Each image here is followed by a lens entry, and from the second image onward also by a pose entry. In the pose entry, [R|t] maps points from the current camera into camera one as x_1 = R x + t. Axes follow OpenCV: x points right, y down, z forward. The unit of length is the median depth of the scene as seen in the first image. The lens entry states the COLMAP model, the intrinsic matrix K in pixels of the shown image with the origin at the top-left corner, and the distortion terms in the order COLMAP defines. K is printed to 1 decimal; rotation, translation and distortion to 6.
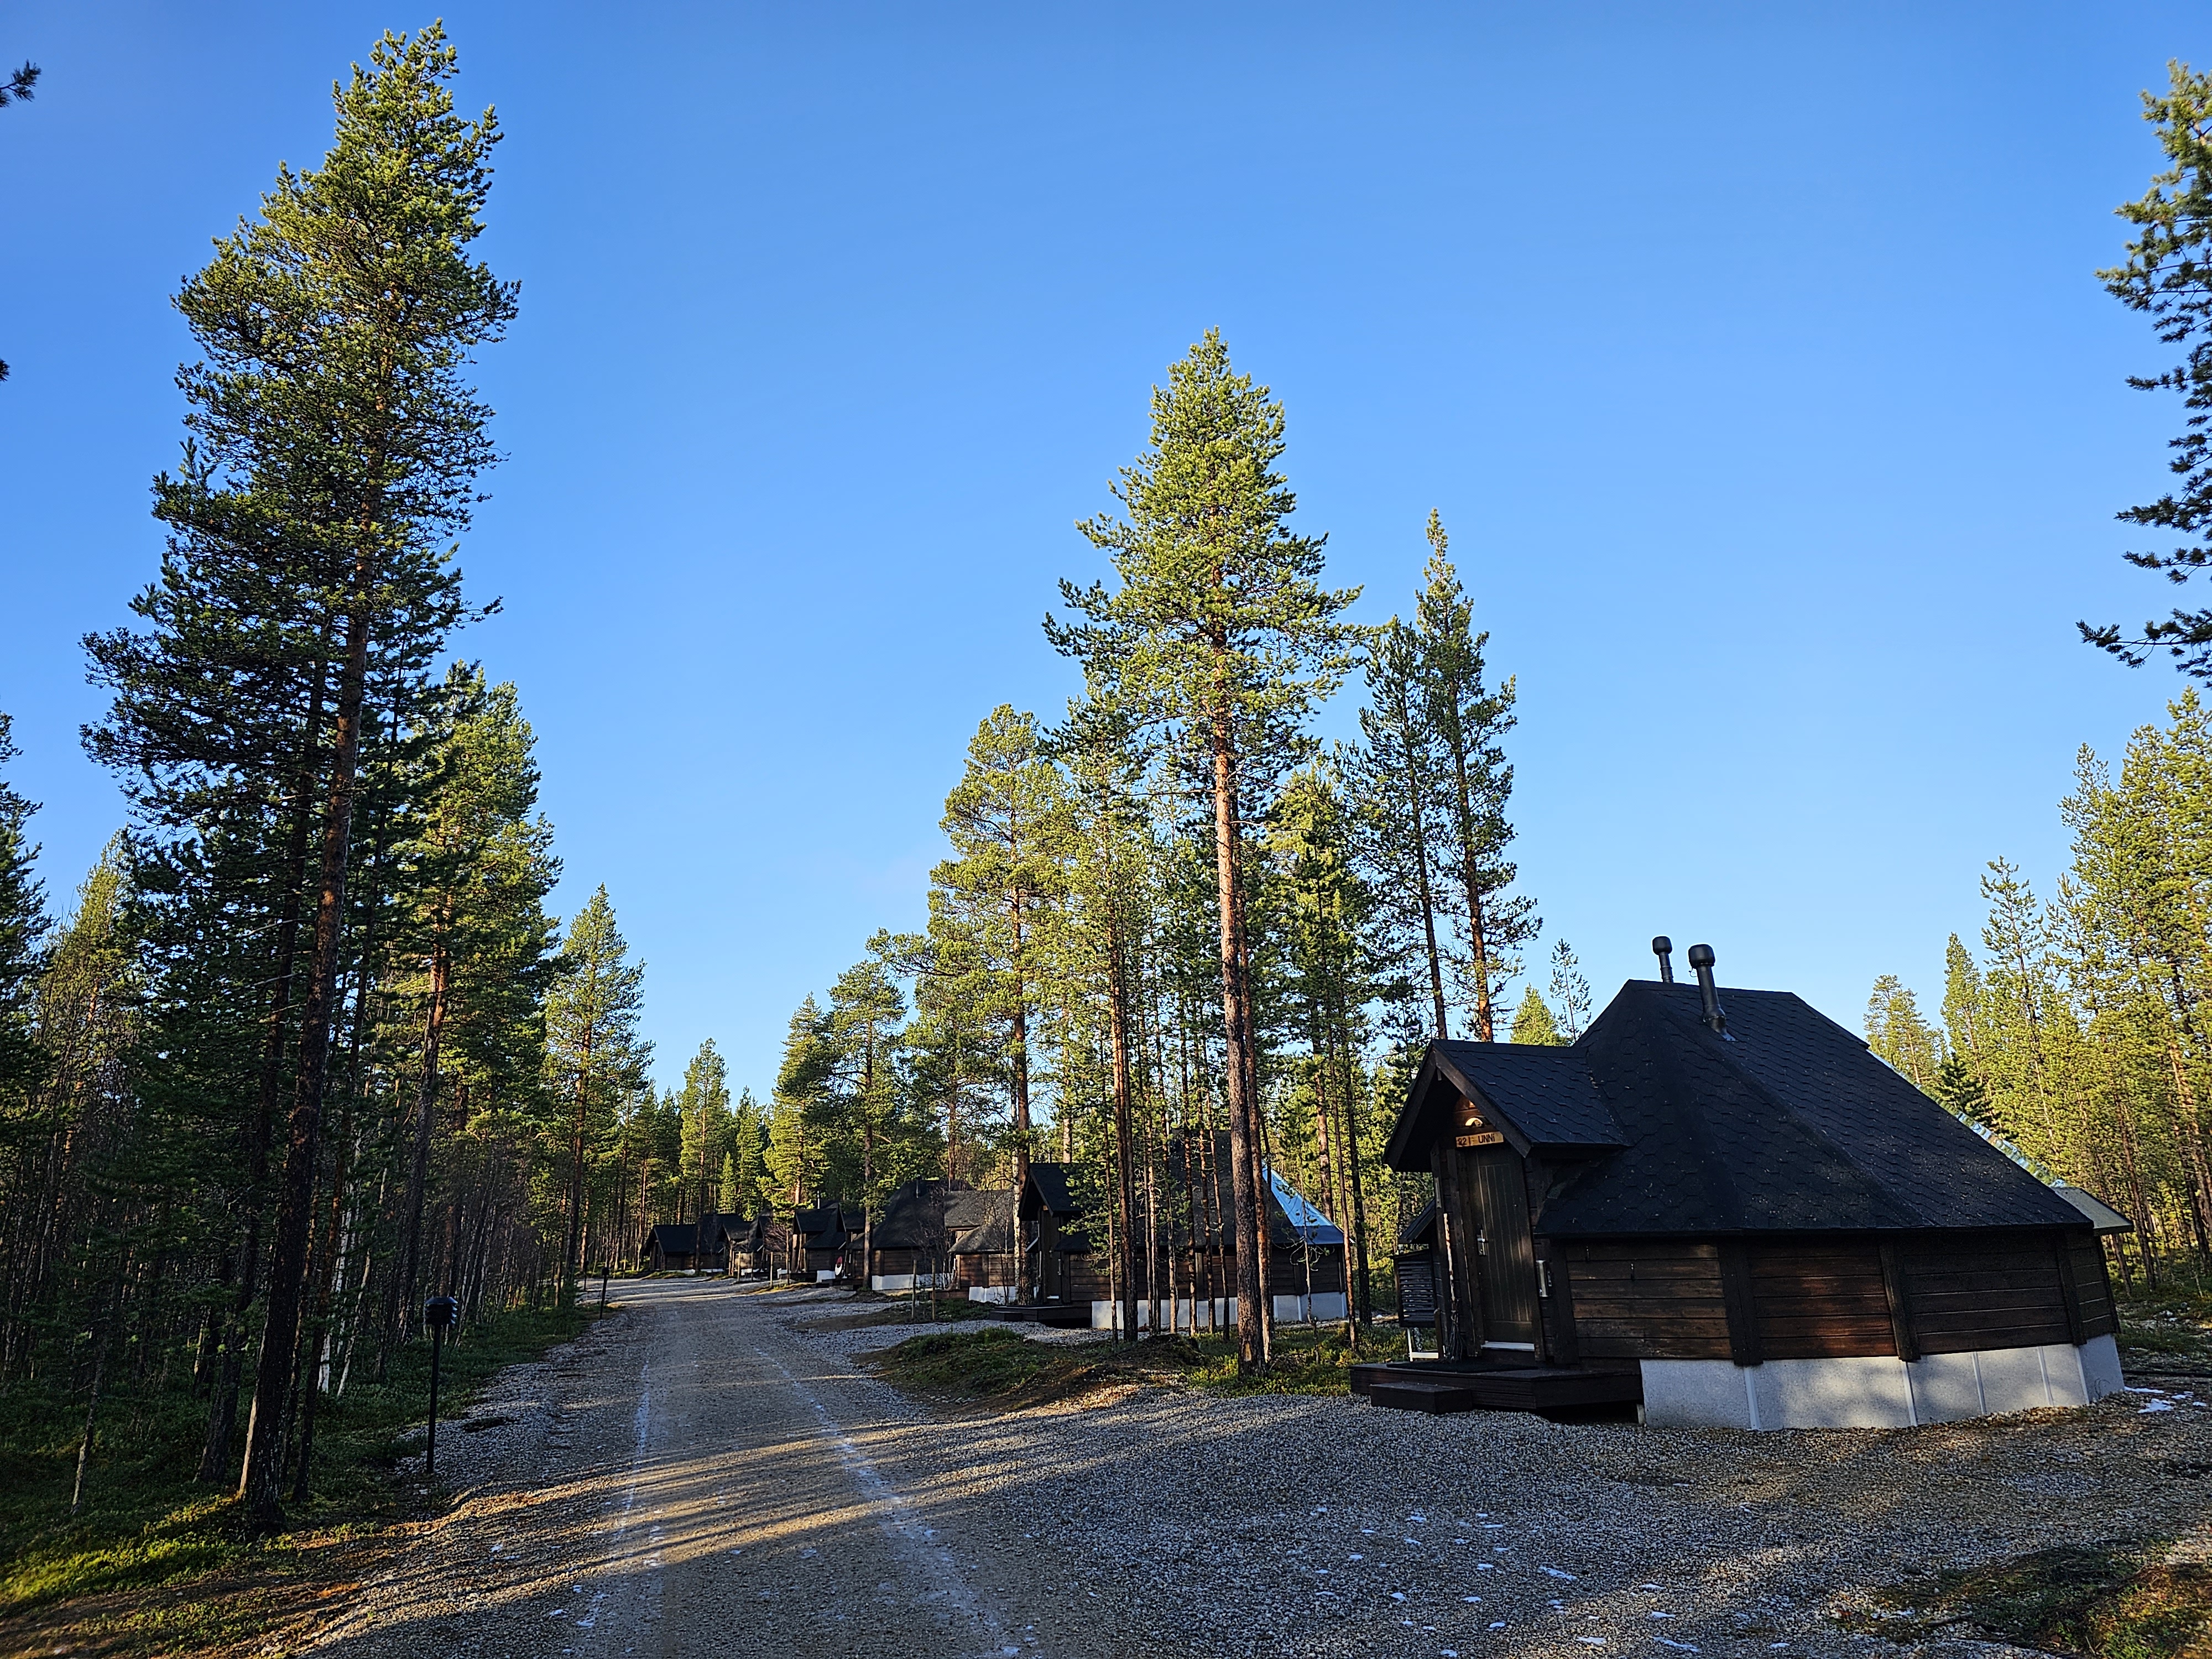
lens RADIAL K [[1500.8, 0, 1102.2], [0, 1500.8, 838.0], [0, 0, 1]] dist [0.046121, -0.035654]
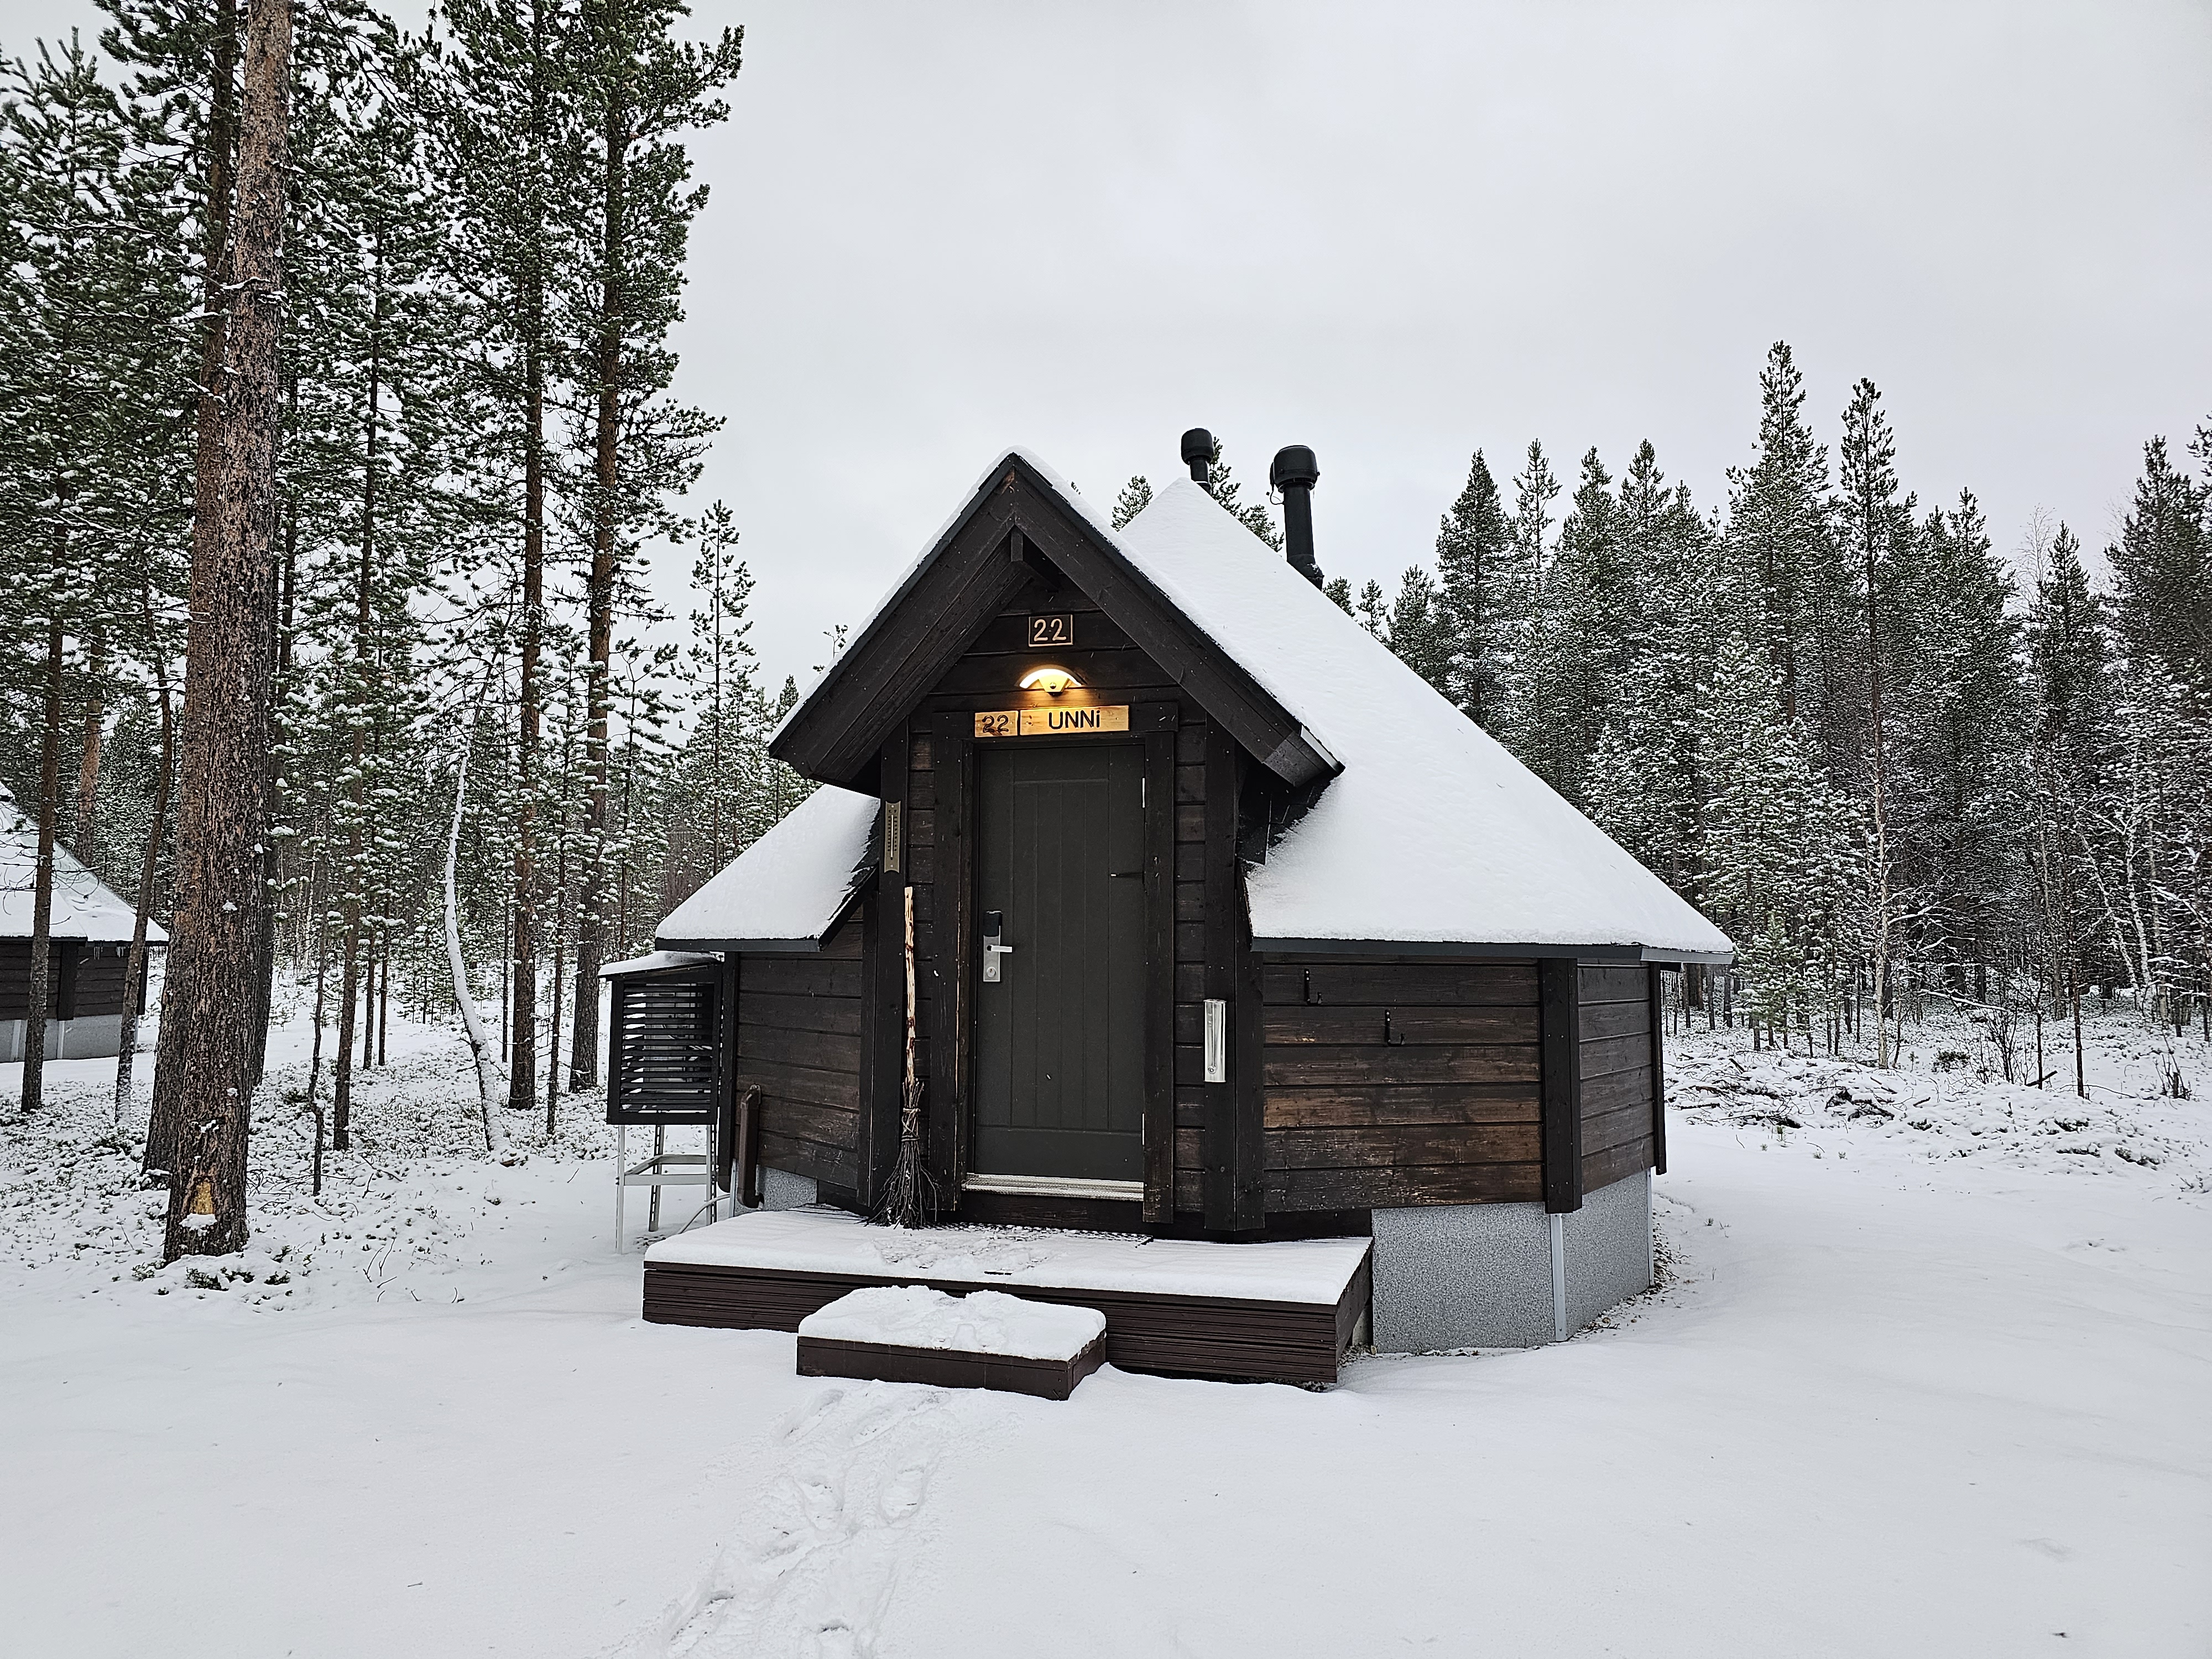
lens RADIAL K [[1500.8, 0, 1102.2], [0, 1500.8, 838.0], [0, 0, 1]] dist [0.046121, -0.035654]
pose [[0.703723, 0.087852, 0.705022, -0.030953], [-0.211404, 0.973271, 0.089736, 0.199187], [-0.678293, -0.212194, 0.703486, 0.716927]]
